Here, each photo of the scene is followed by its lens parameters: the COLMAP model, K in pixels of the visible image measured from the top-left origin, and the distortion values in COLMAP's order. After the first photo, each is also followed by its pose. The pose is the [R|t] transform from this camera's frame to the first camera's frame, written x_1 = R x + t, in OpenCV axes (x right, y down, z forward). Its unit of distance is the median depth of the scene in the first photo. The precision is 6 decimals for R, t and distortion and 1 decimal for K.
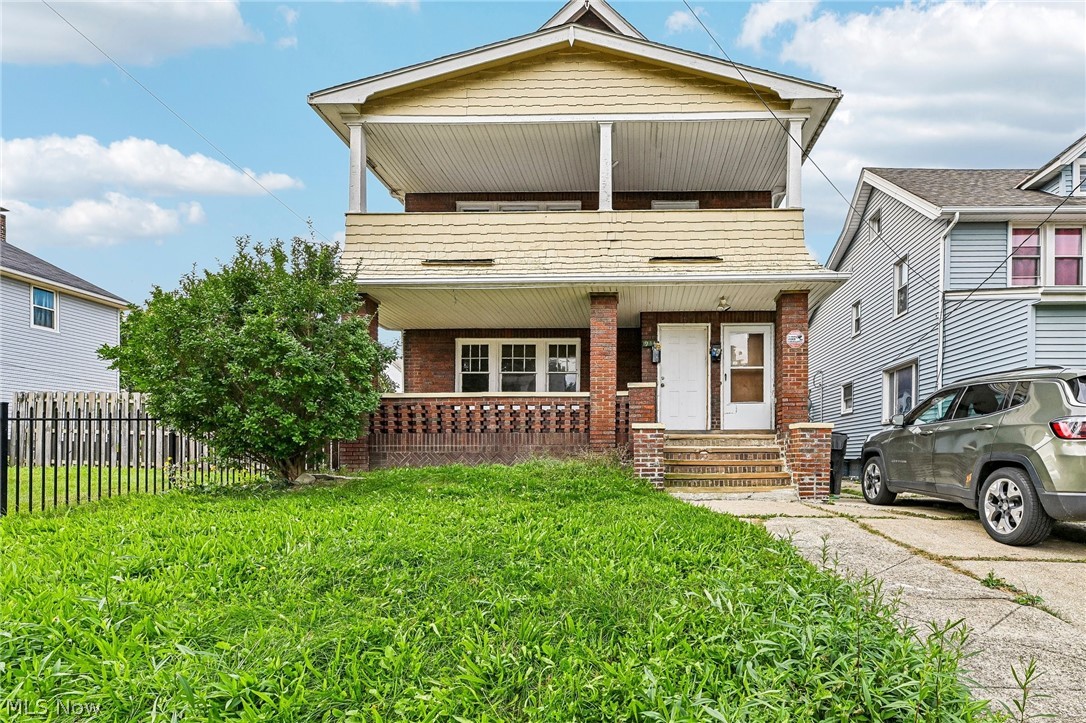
lens RADIAL K [[506.0, 0, 543.0], [0, 506.0, 414.9], [0, 0, 1]] dist [0.002427, -0.000689]
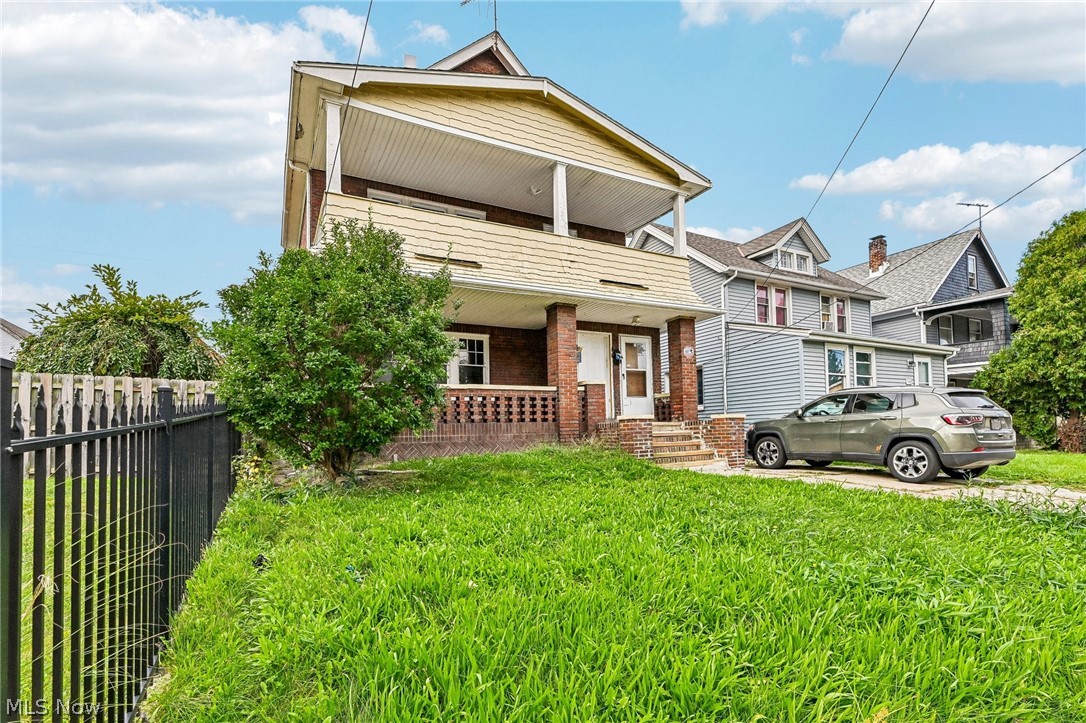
lens RADIAL K [[487.8, 0, 547.3], [0, 487.8, 366.9], [0, 0, 1]] dist [0.011316, -0.001502]
pose [[0.884449, 0.045336, 0.464430, -0.438218], [-0.010251, 0.996917, -0.077794, -0.003068], [-0.466525, 0.064044, 0.882187, 0.019452]]
